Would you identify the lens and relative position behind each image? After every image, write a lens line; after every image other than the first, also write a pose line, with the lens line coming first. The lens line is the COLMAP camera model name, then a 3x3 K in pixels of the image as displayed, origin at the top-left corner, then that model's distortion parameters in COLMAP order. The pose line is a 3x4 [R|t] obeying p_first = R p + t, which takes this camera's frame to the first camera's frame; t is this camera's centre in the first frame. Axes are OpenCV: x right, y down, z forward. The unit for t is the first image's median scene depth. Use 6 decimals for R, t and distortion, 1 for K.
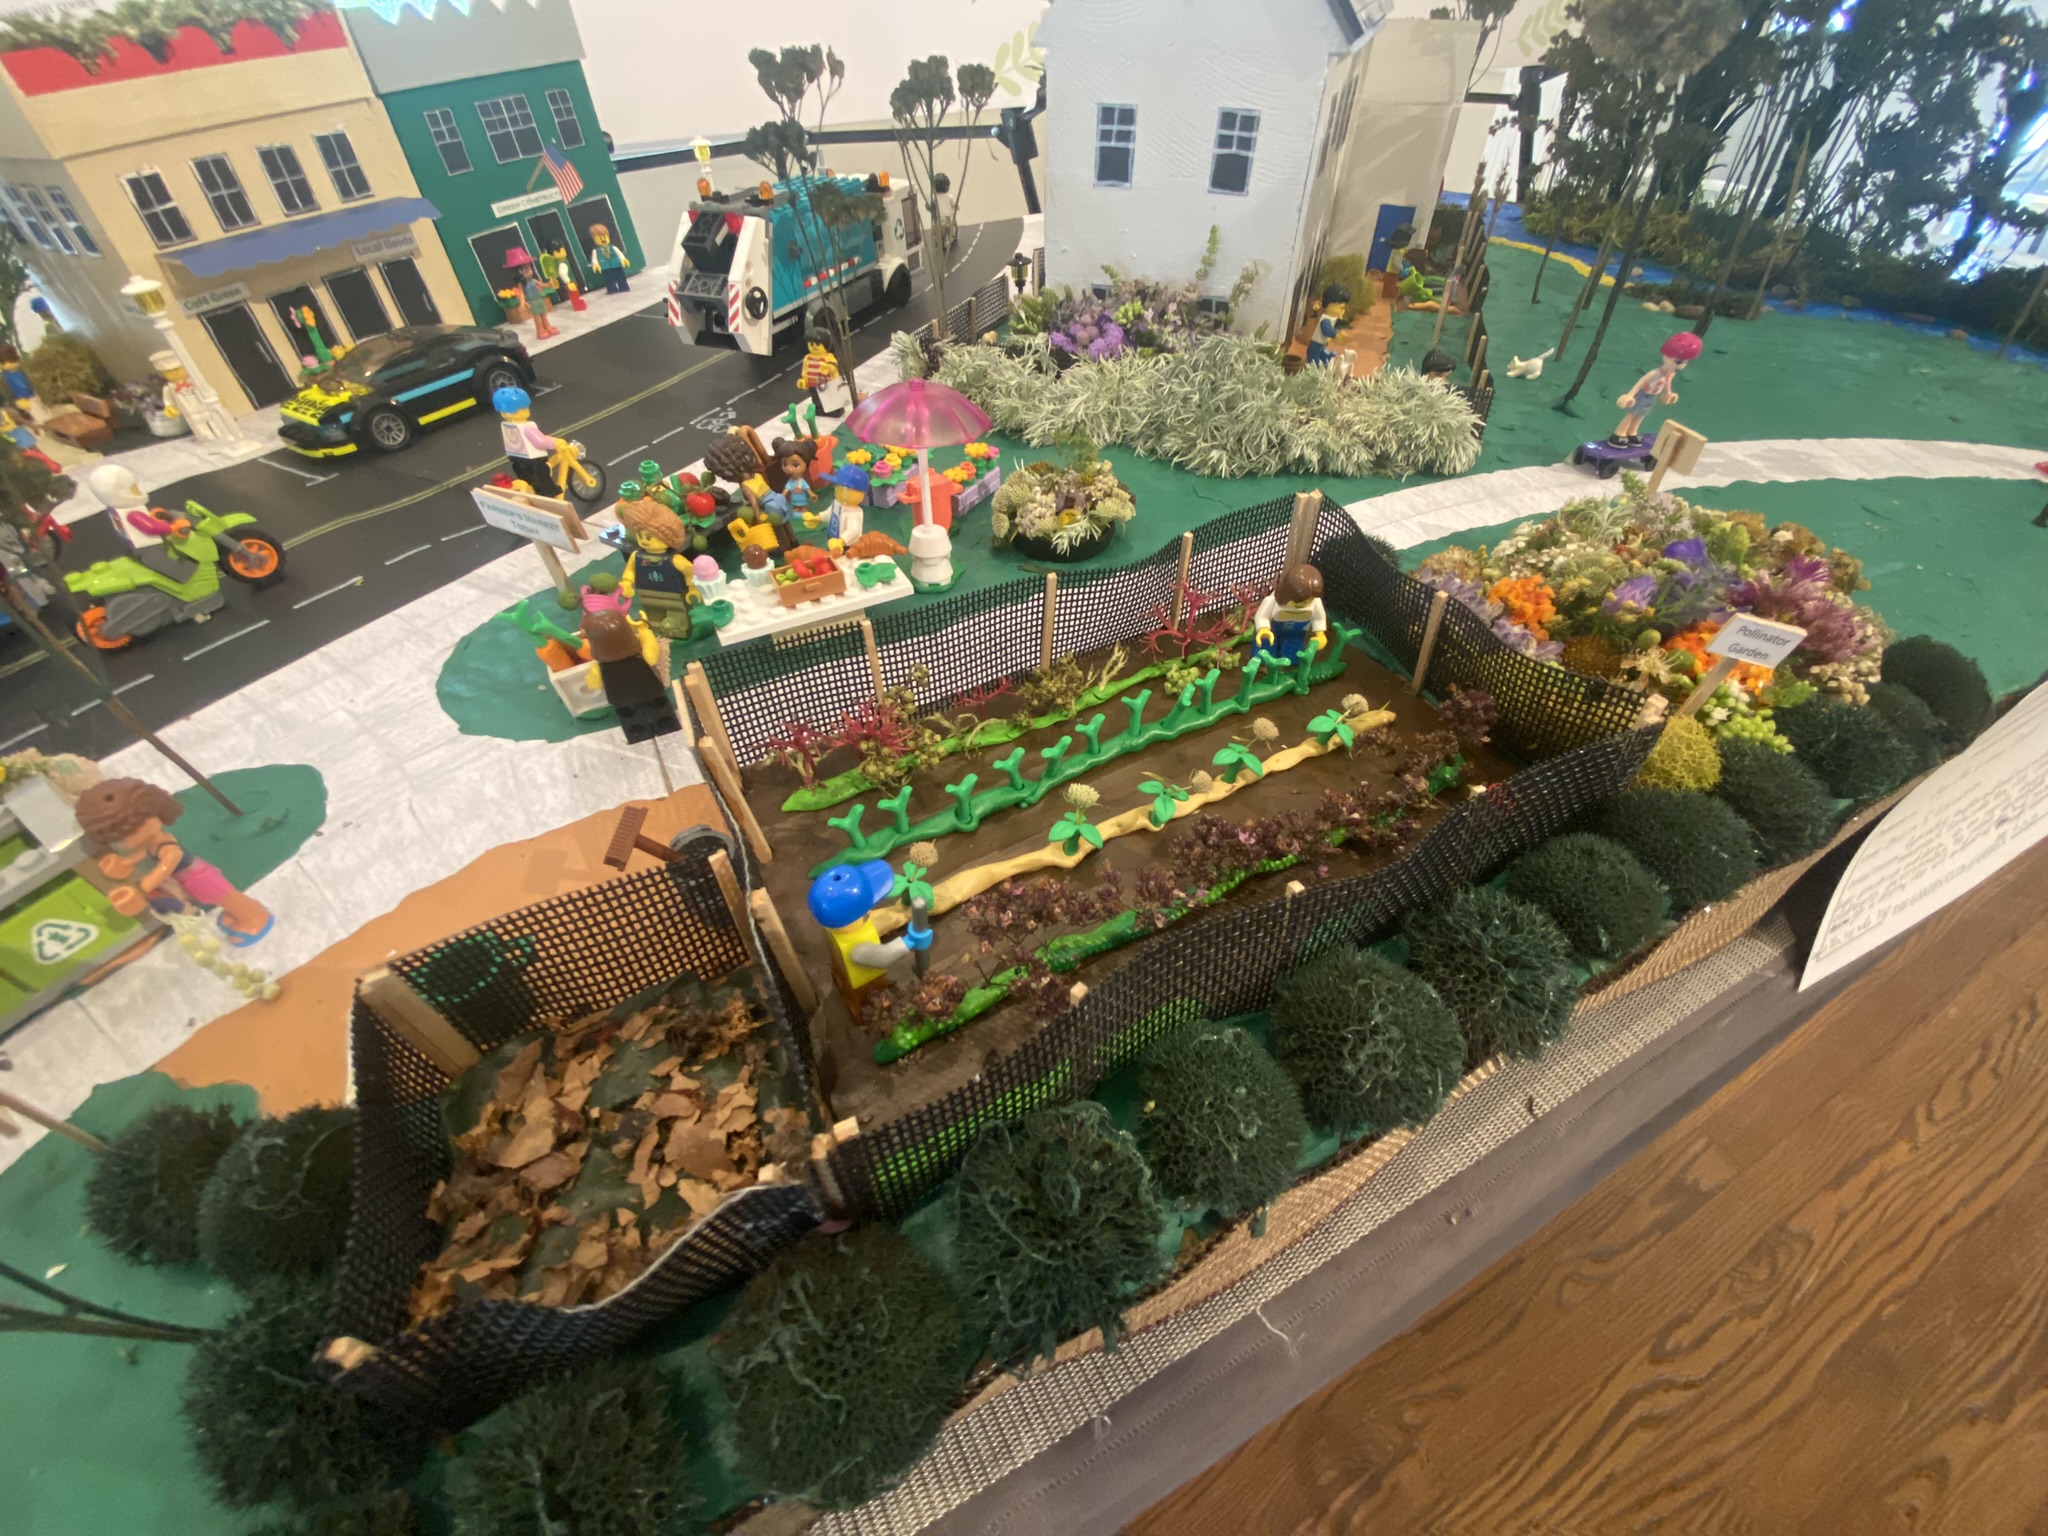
lens RADIAL K [[817.8, 0, 1024.0], [0, 817.8, 768.0], [0, 0, 1]] dist [-0.000516, -0.015131]
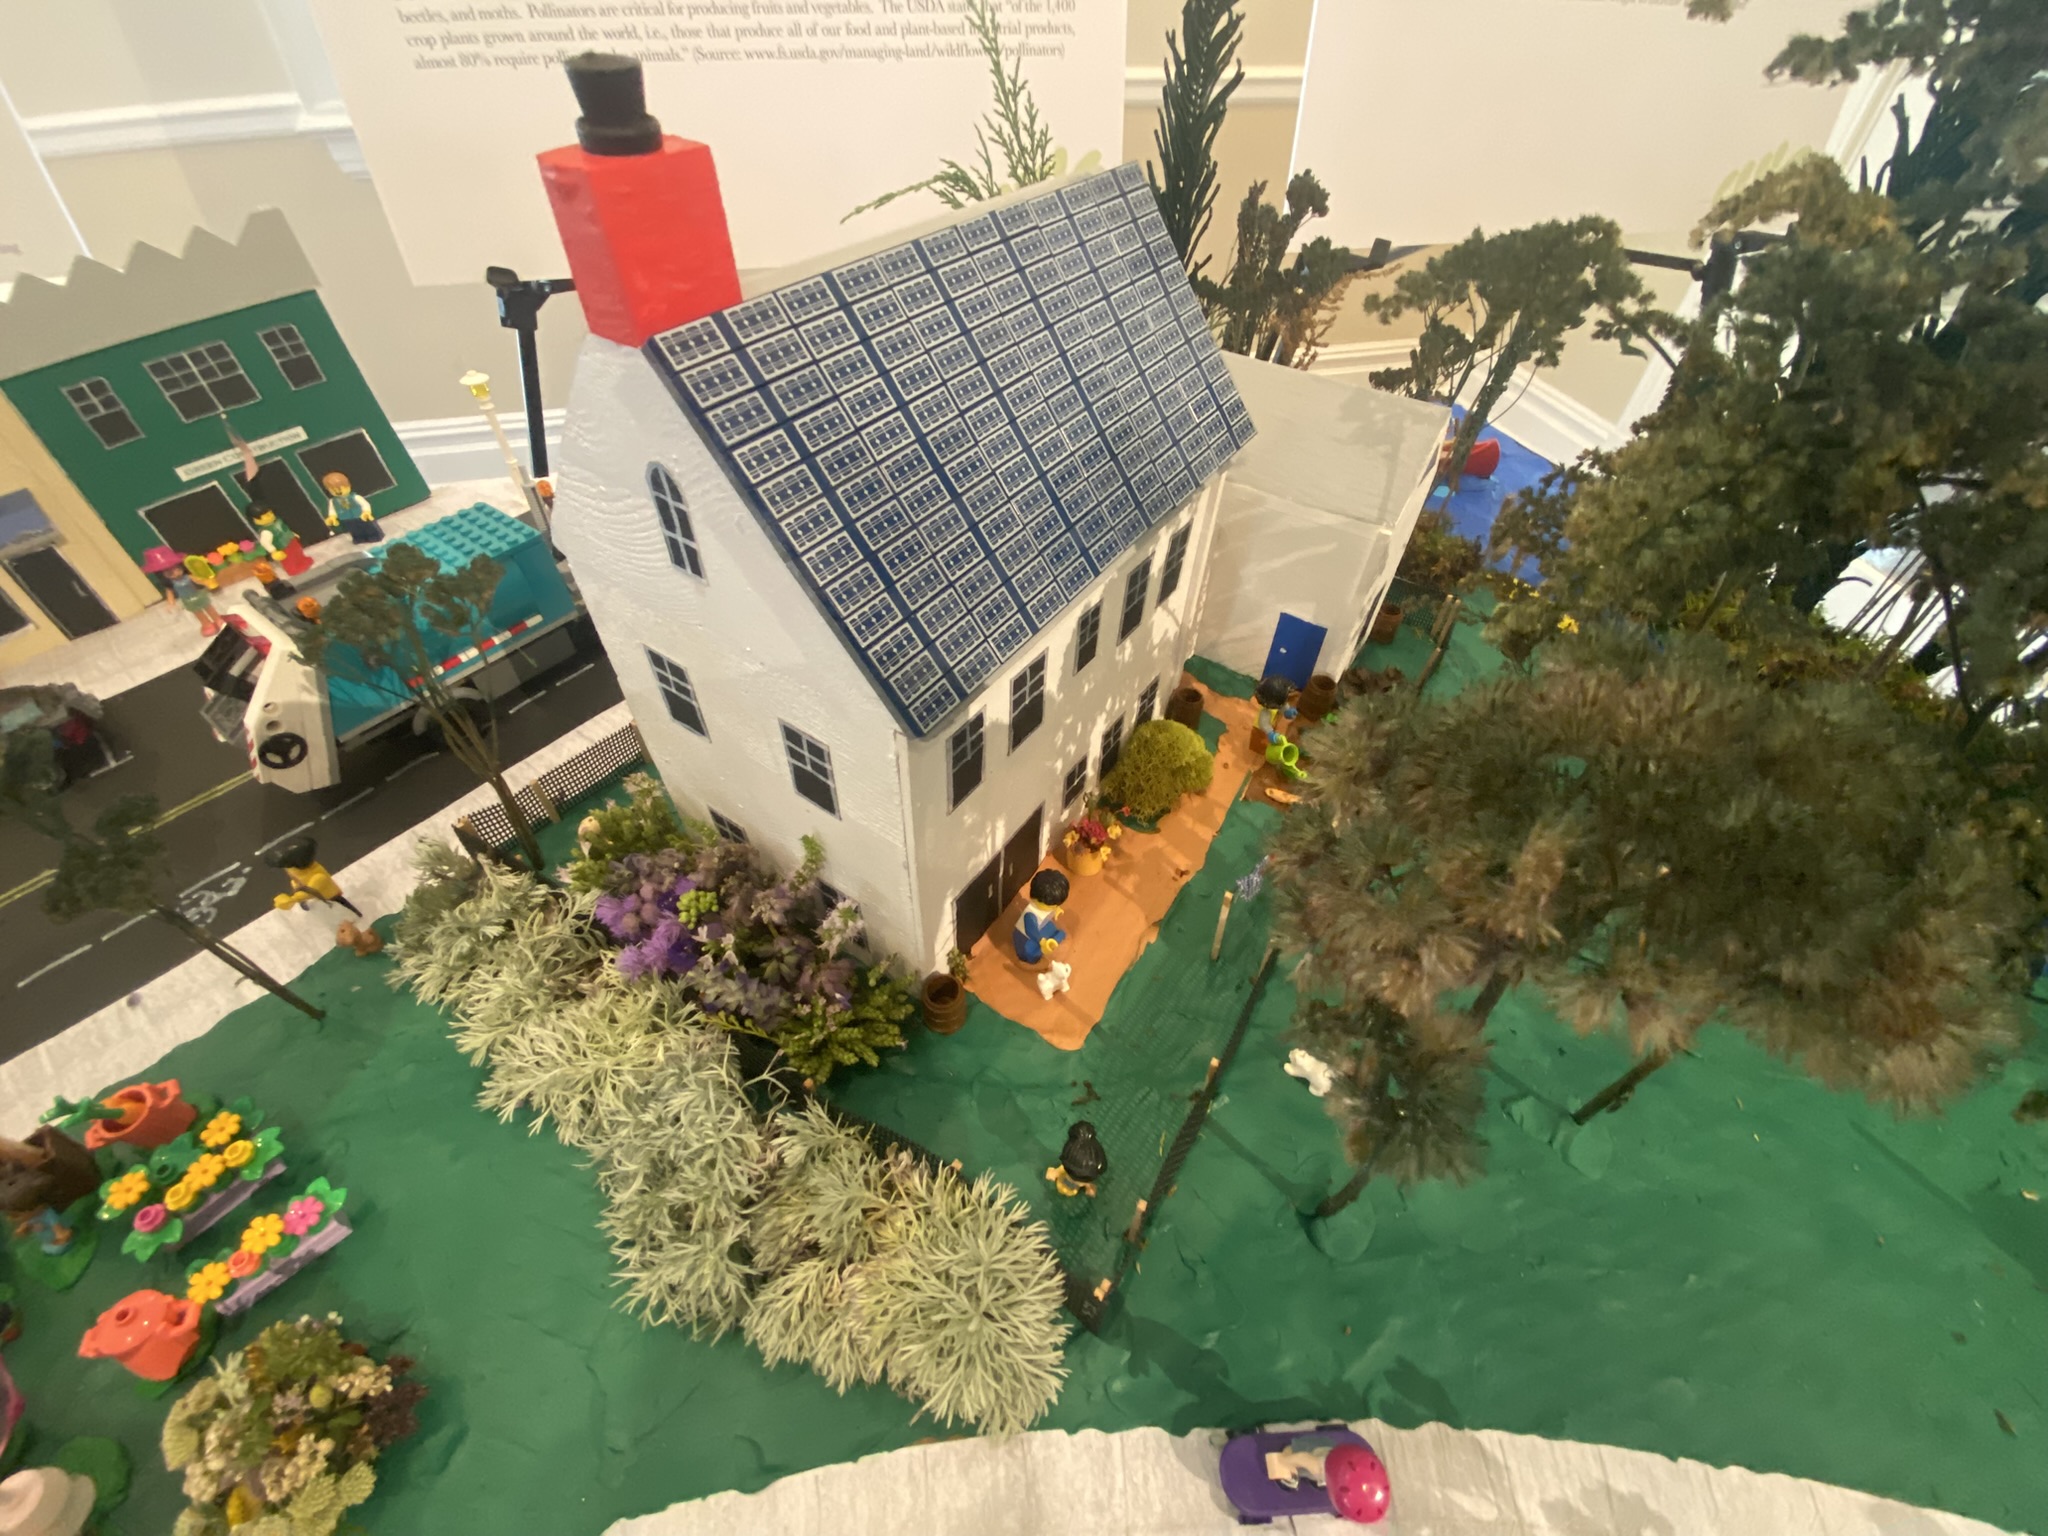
lens RADIAL K [[817.8, 0, 1024.0], [0, 817.8, 768.0], [0, 0, 1]] dist [-0.000516, -0.015131]
pose [[0.973766, 0.193162, -0.120285, 0.356140], [-0.190527, 0.981122, 0.033149, -0.584138], [0.124418, -0.009362, 0.992186, 0.282429]]
